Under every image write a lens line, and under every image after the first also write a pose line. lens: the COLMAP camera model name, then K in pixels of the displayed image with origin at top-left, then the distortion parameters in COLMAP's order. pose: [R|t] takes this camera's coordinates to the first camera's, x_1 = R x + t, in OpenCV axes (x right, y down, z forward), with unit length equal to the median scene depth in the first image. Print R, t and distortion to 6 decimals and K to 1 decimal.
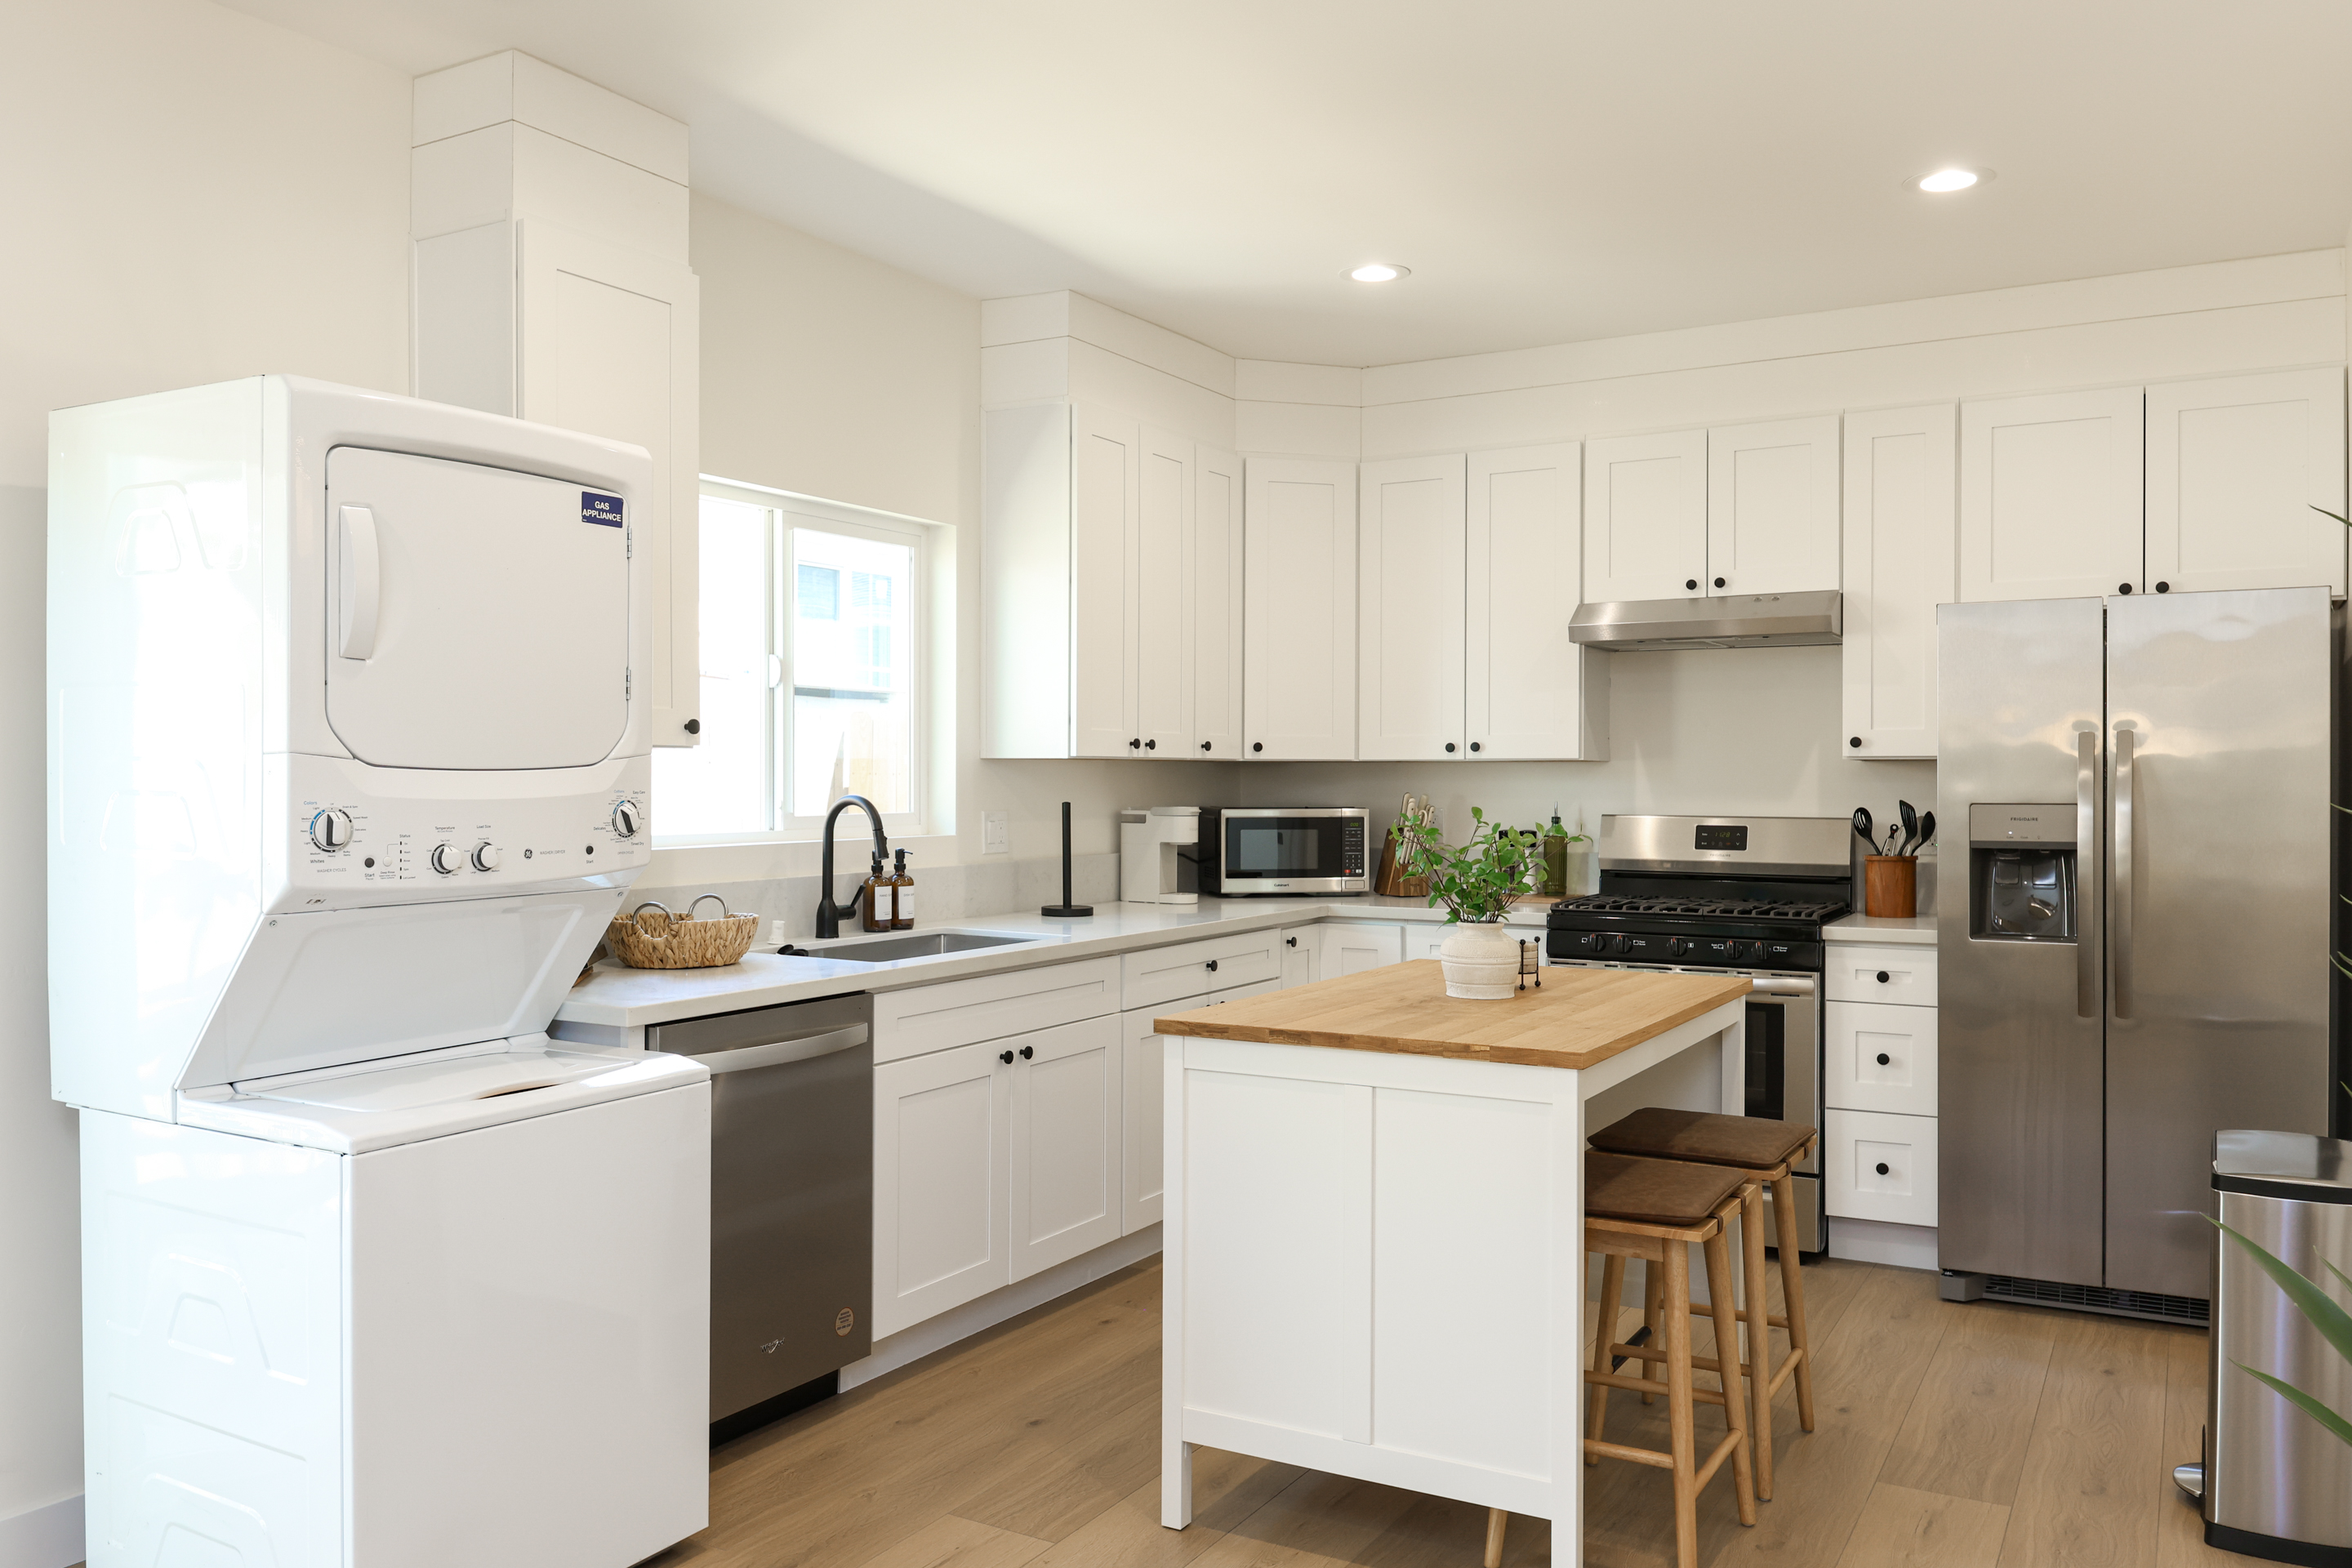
lens RADIAL K [[1818.9, 0, 1174.7], [0, 1818.9, 784.4], [0, 0, 1]] dist [0.005608, -0.006888]
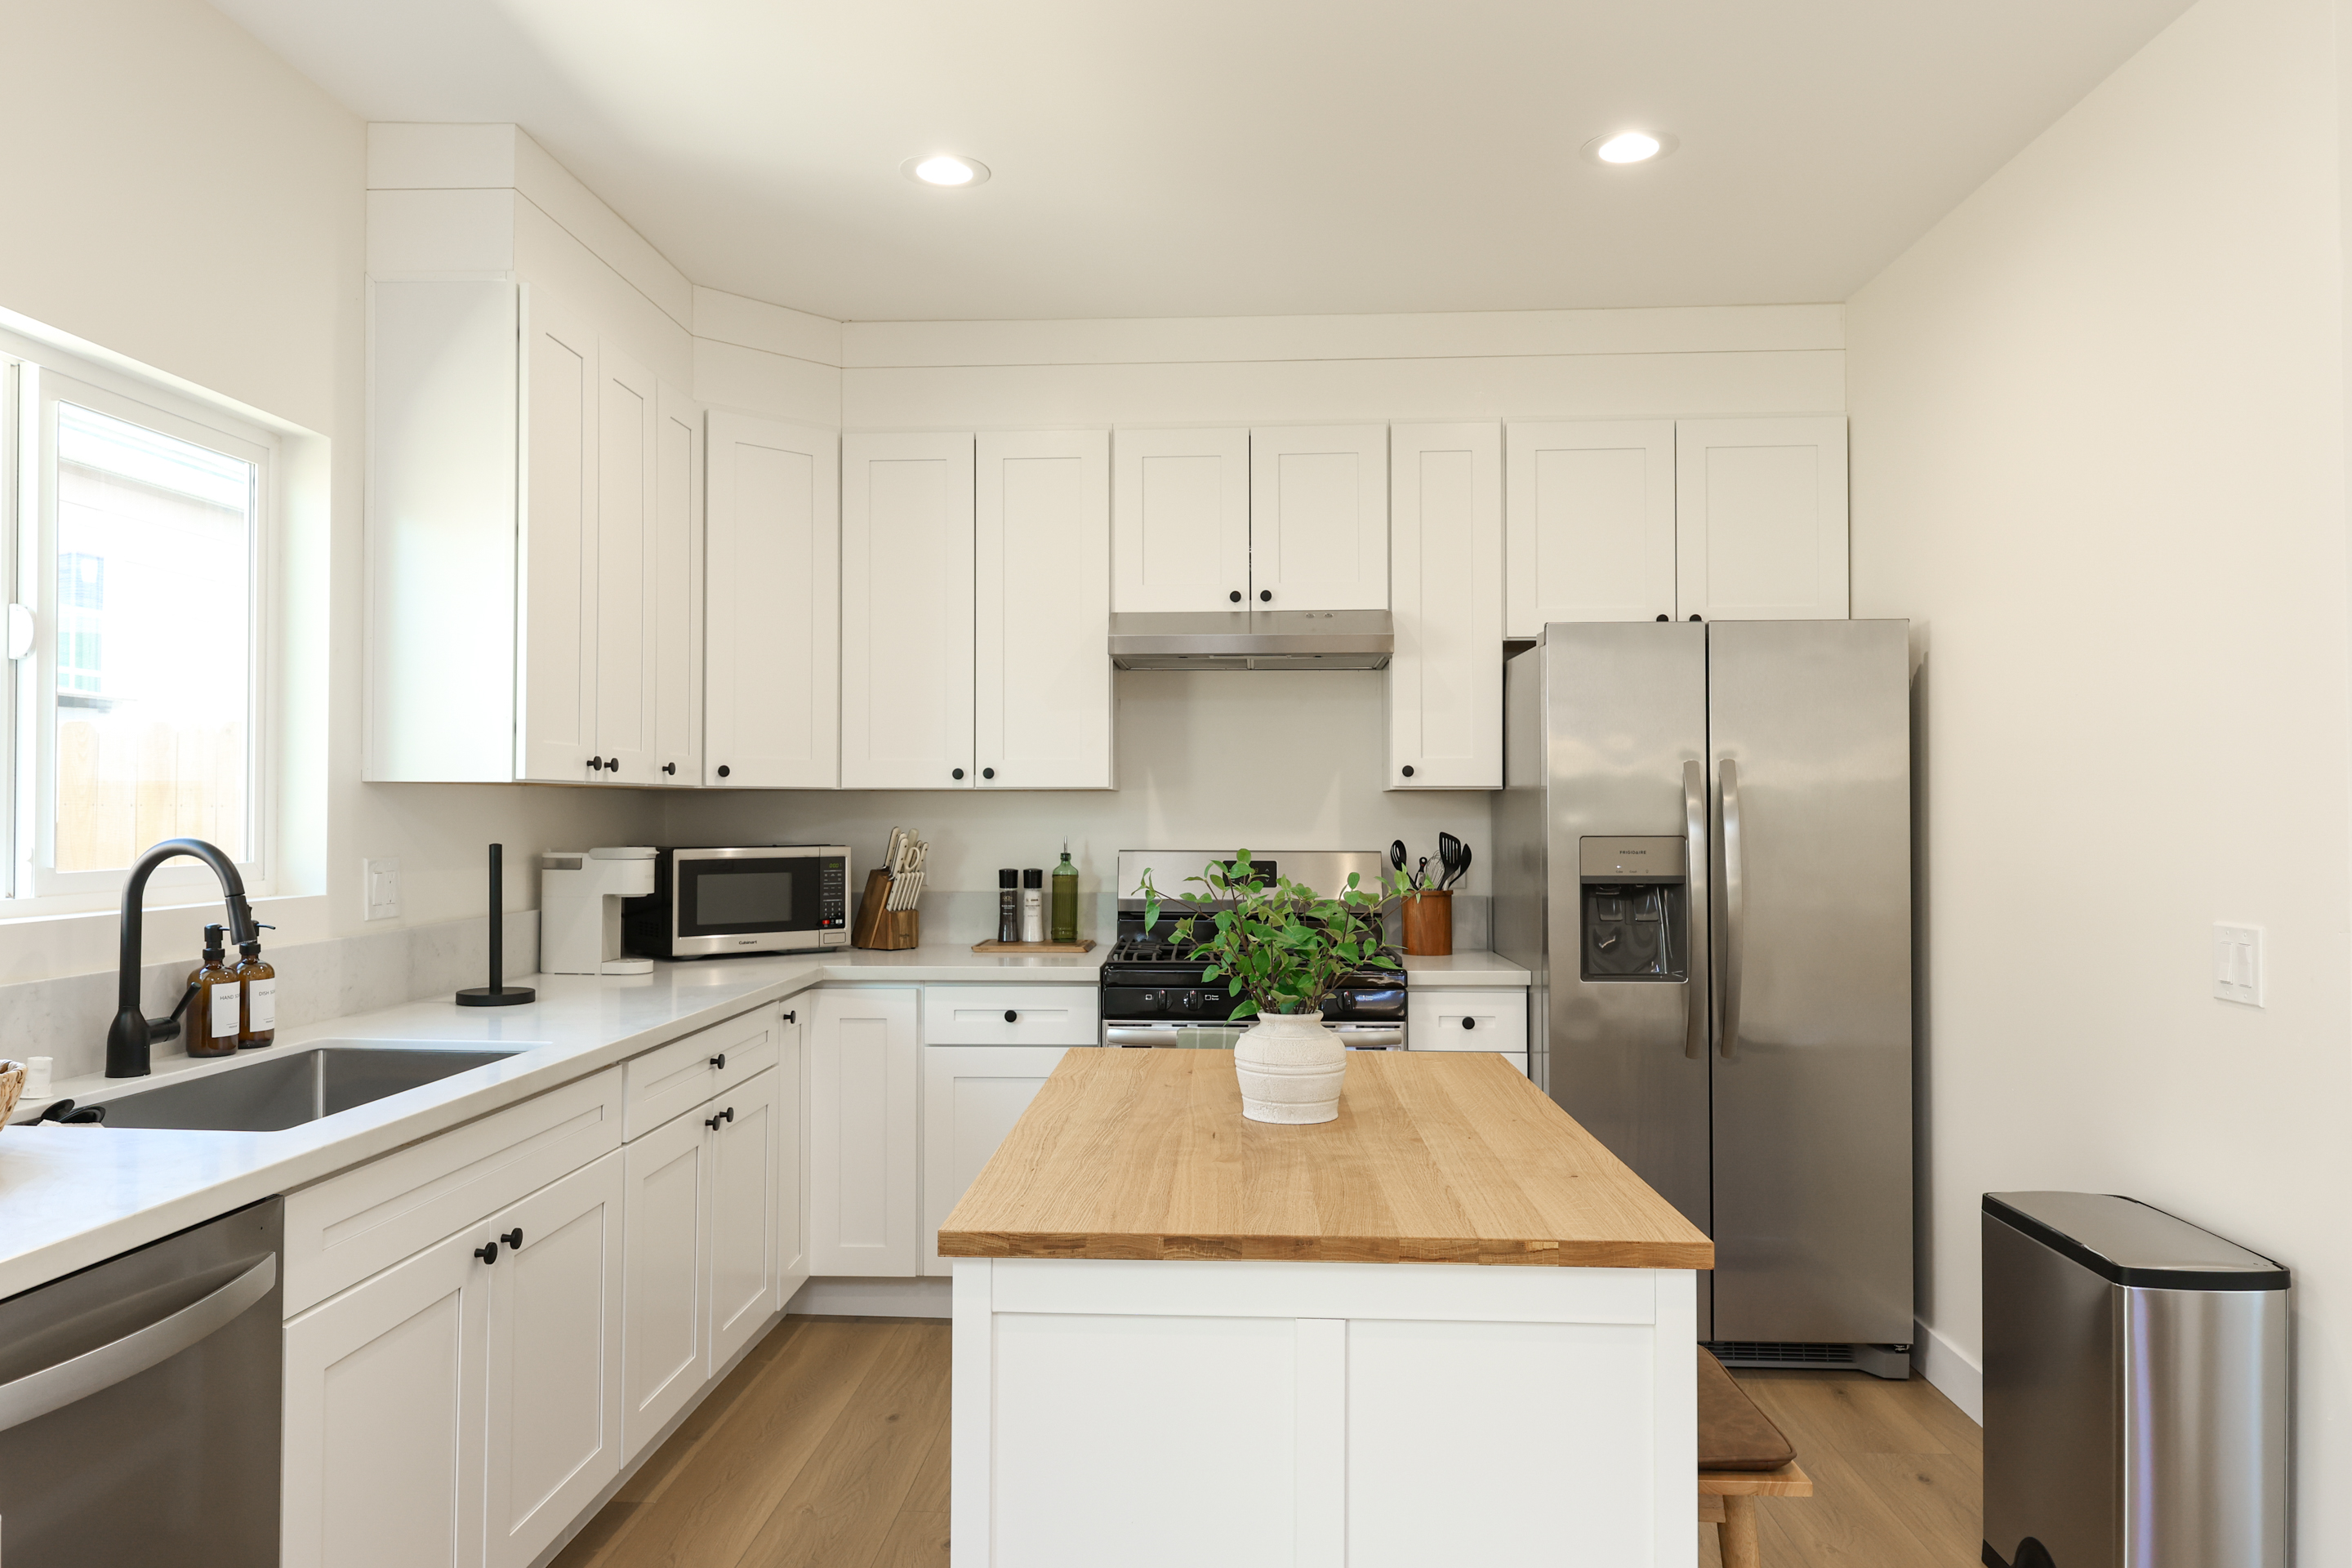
lens RADIAL K [[1597.8, 0, 1179.4], [0, 1597.8, 782.9], [0, 0, 1]] dist [0.022826, -0.015793]
pose [[0.891193, 0.006569, 0.453576, -0.108799], [0.002653, 0.999803, -0.019691, -0.001161], [-0.453616, 0.018752, 0.891000, 0.322956]]
